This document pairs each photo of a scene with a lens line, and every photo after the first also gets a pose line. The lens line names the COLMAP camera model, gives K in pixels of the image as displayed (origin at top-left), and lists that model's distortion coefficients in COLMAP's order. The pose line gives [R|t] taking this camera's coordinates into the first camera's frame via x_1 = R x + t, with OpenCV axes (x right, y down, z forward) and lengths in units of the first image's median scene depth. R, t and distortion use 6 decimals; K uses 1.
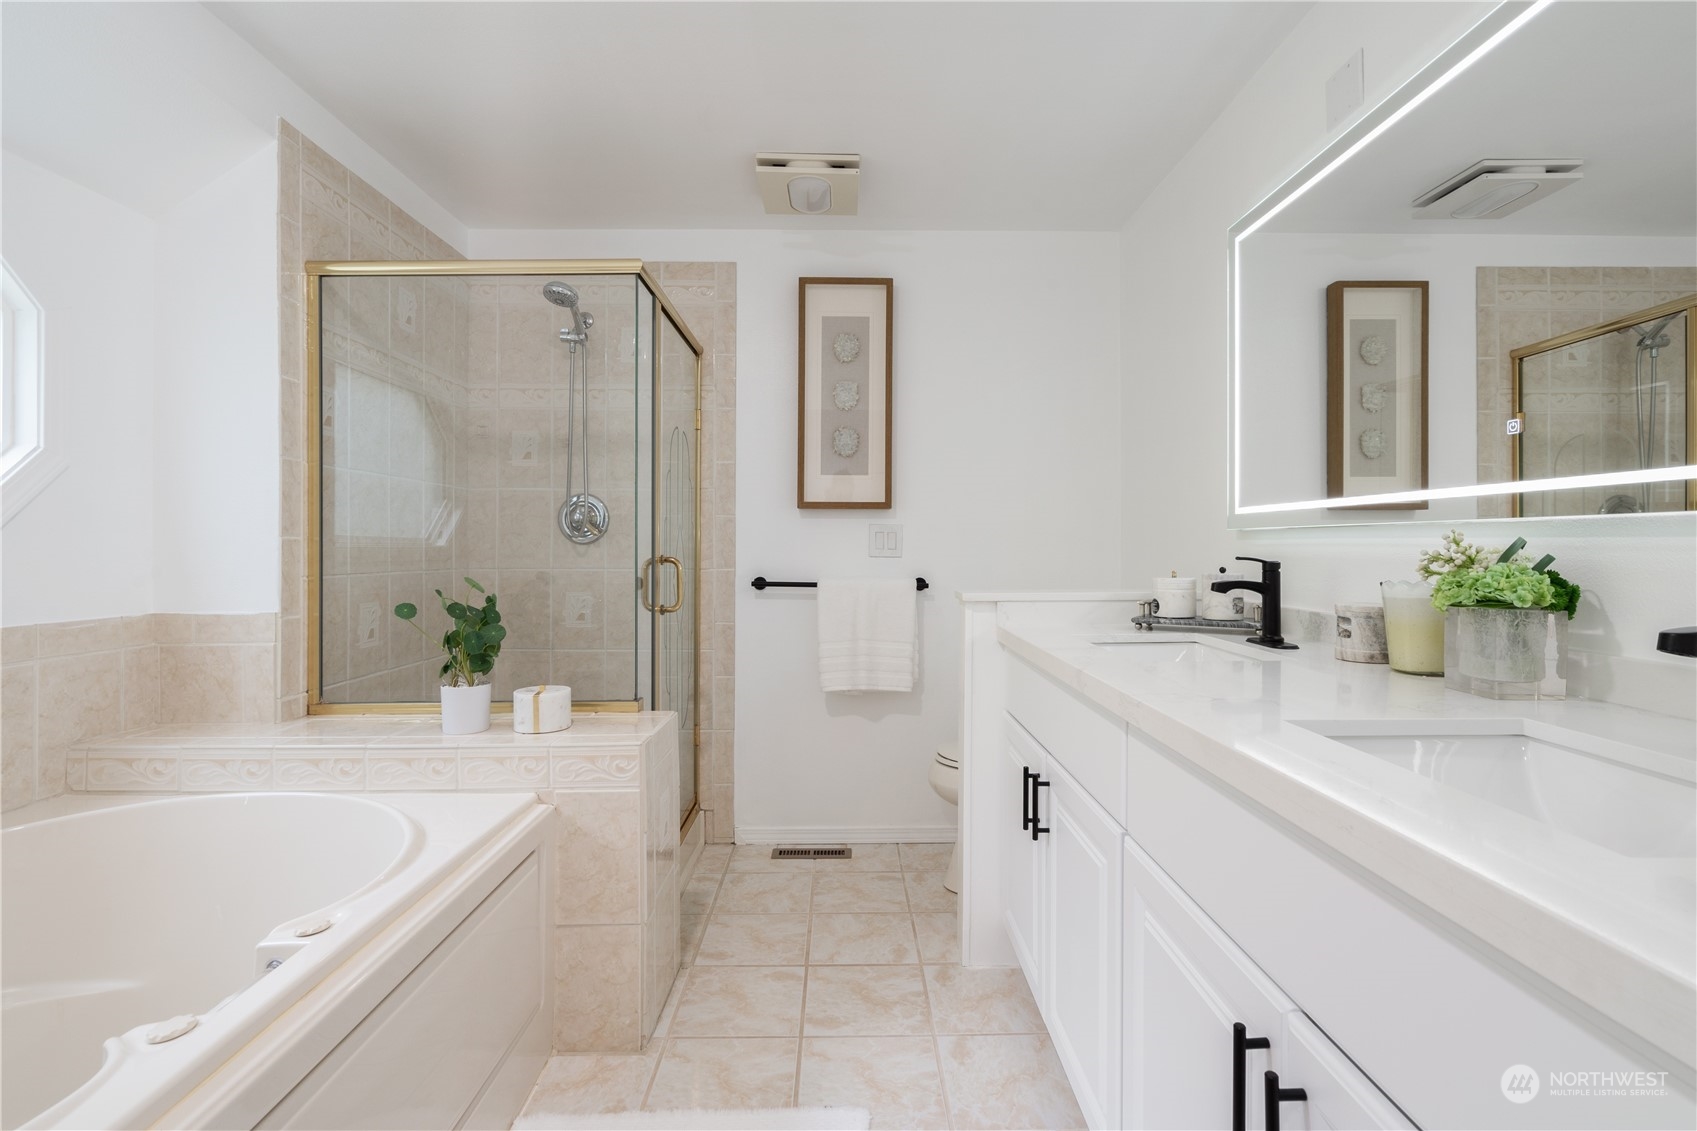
lens RADIAL K [[804.8, 0, 849.8], [0, 804.8, 548.7], [0, 0, 1]] dist [-0.007711, 0.003506]
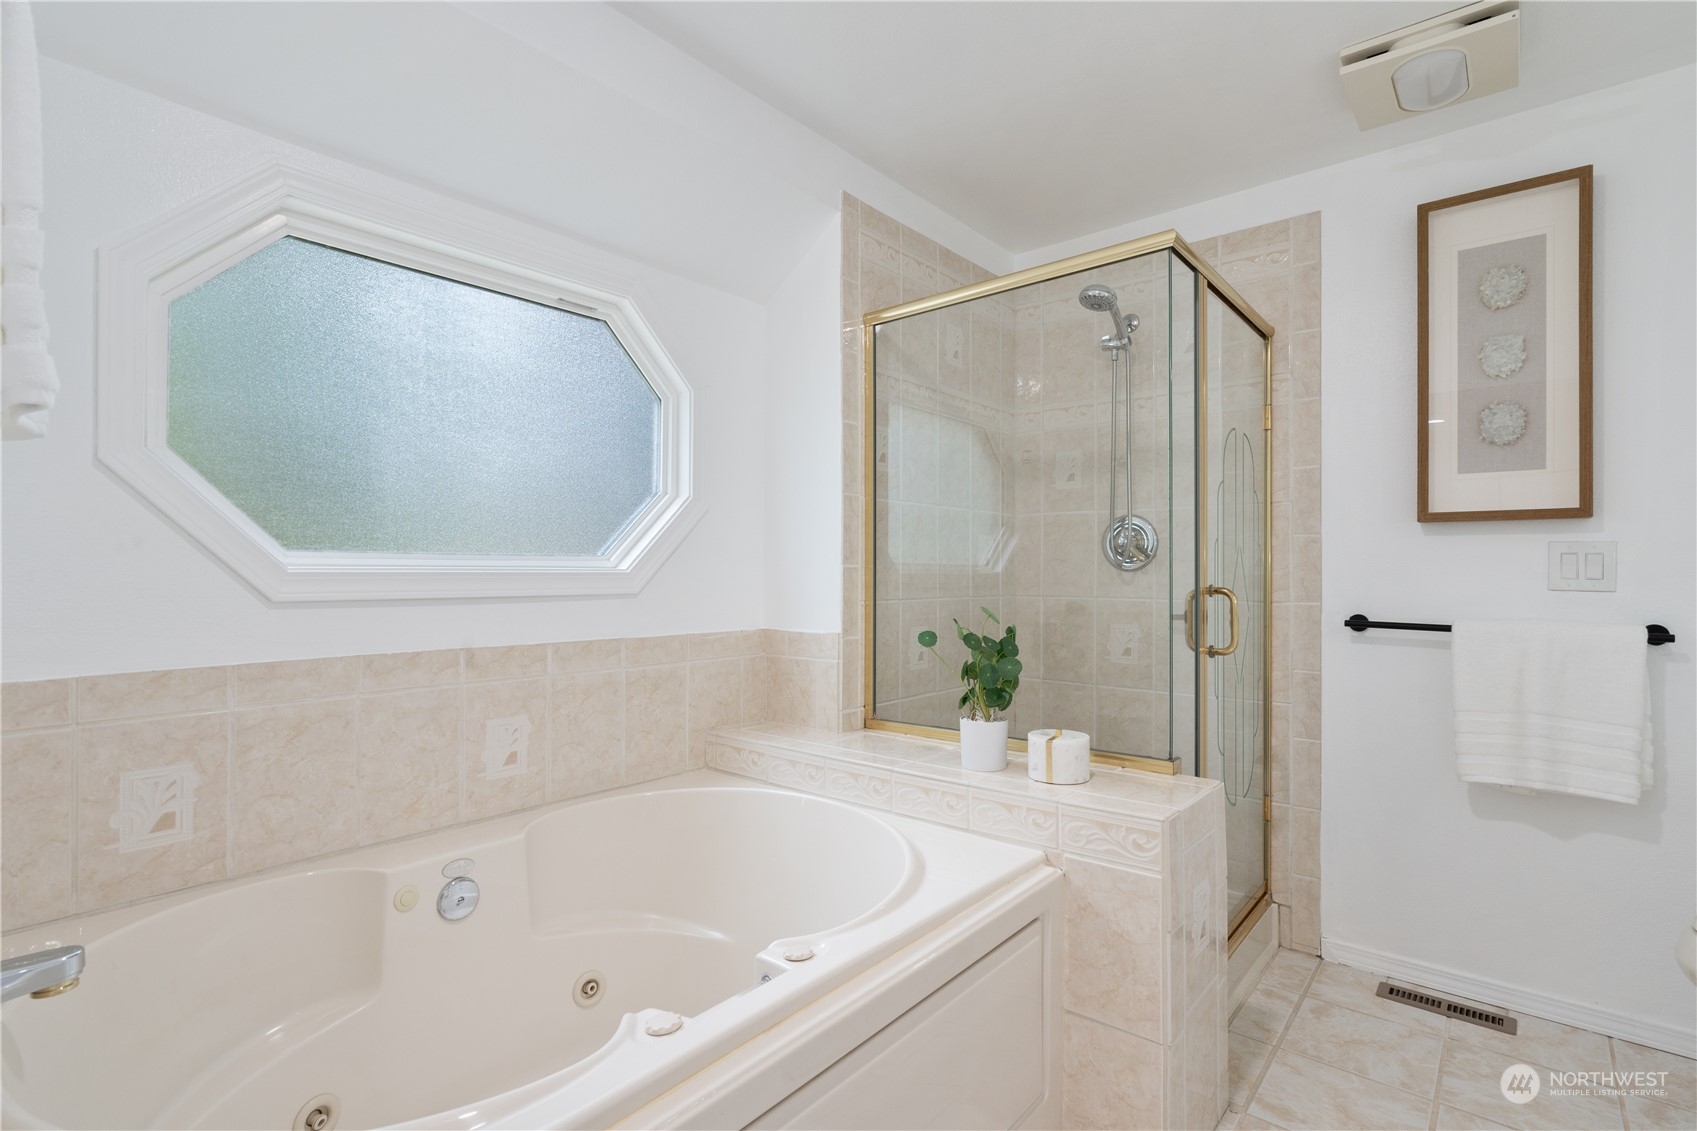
lens RADIAL K [[804.8, 0, 847.2], [0, 804.8, 563.3], [0, 0, 1]] dist [-0.007711, 0.003506]
pose [[0.758188, -0.005785, -0.652011, 0.019639], [-0.002872, 0.999921, -0.012213, -0.003042], [0.652030, 0.011132, 0.758111, 0.133571]]
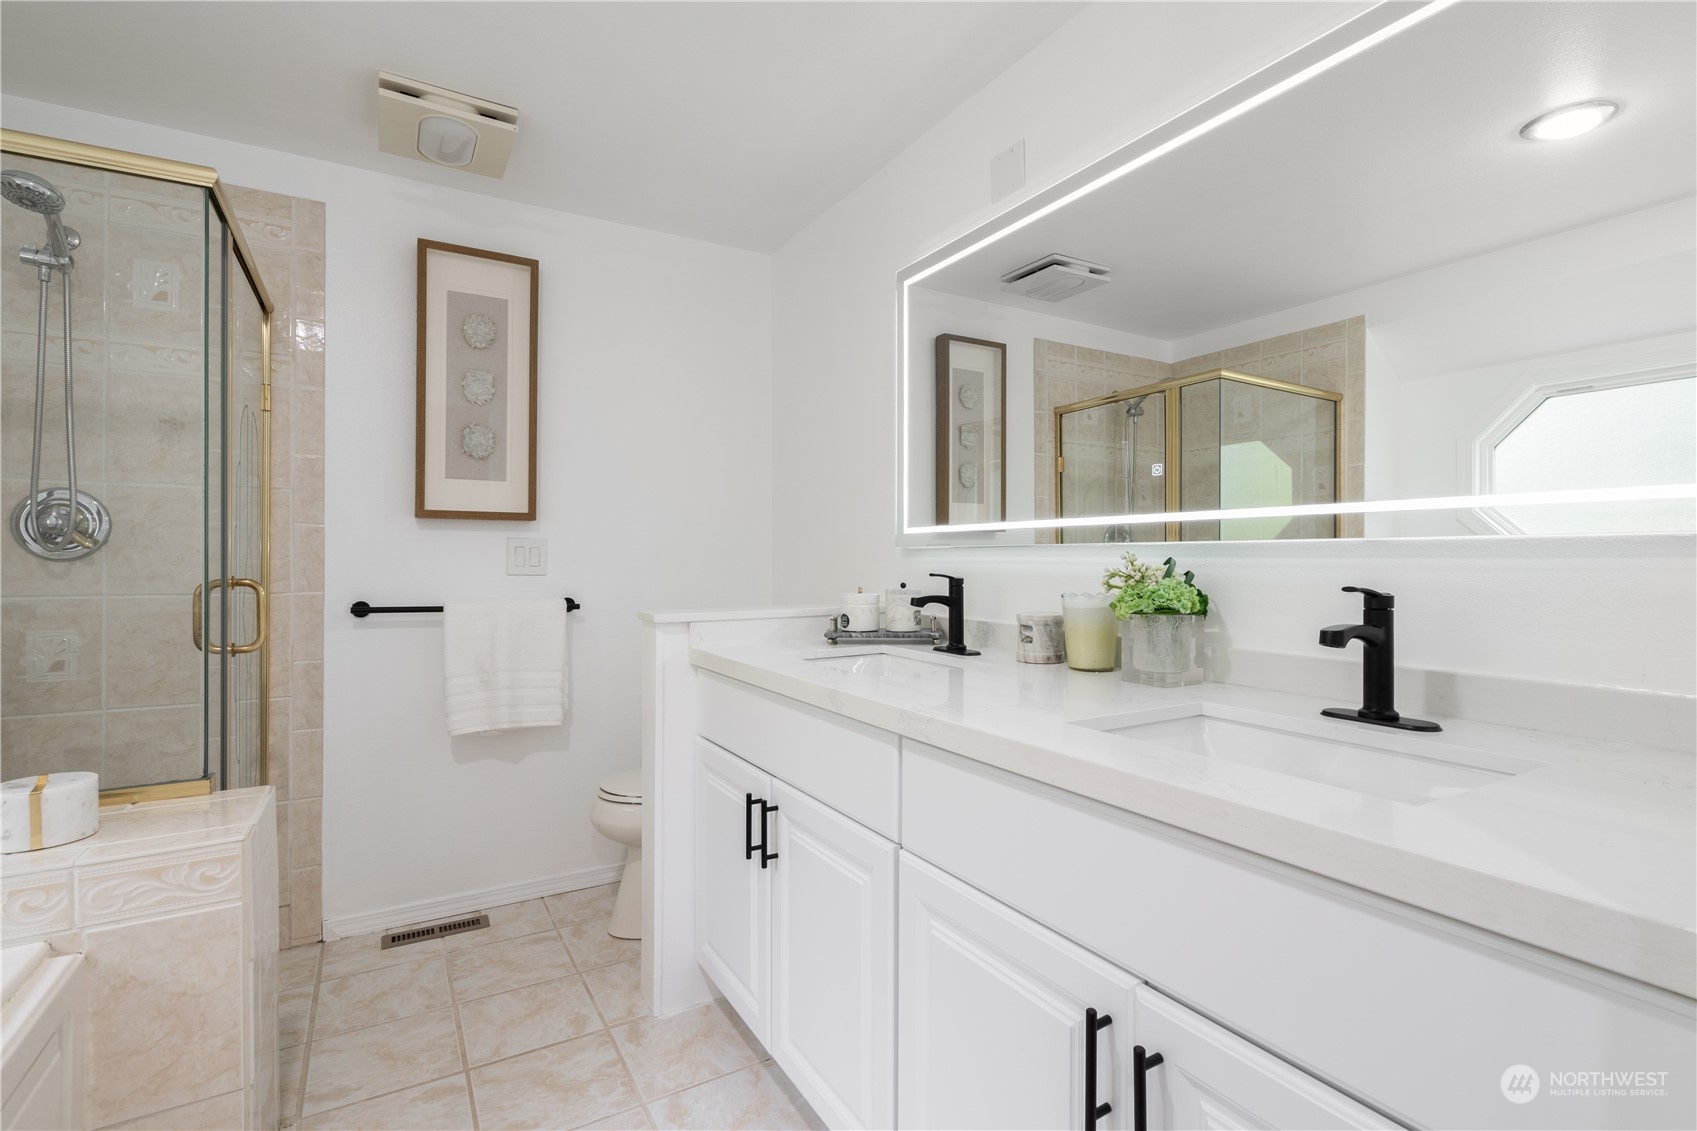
lens RADIAL K [[804.8, 0, 845.9], [0, 804.8, 561.5], [0, 0, 1]] dist [-0.007711, 0.003506]
pose [[0.863824, -0.001377, 0.503793, -0.115349], [0.002036, 0.999998, -0.000758, -0.003850], [-0.503790, 0.001681, 0.863824, 0.076675]]
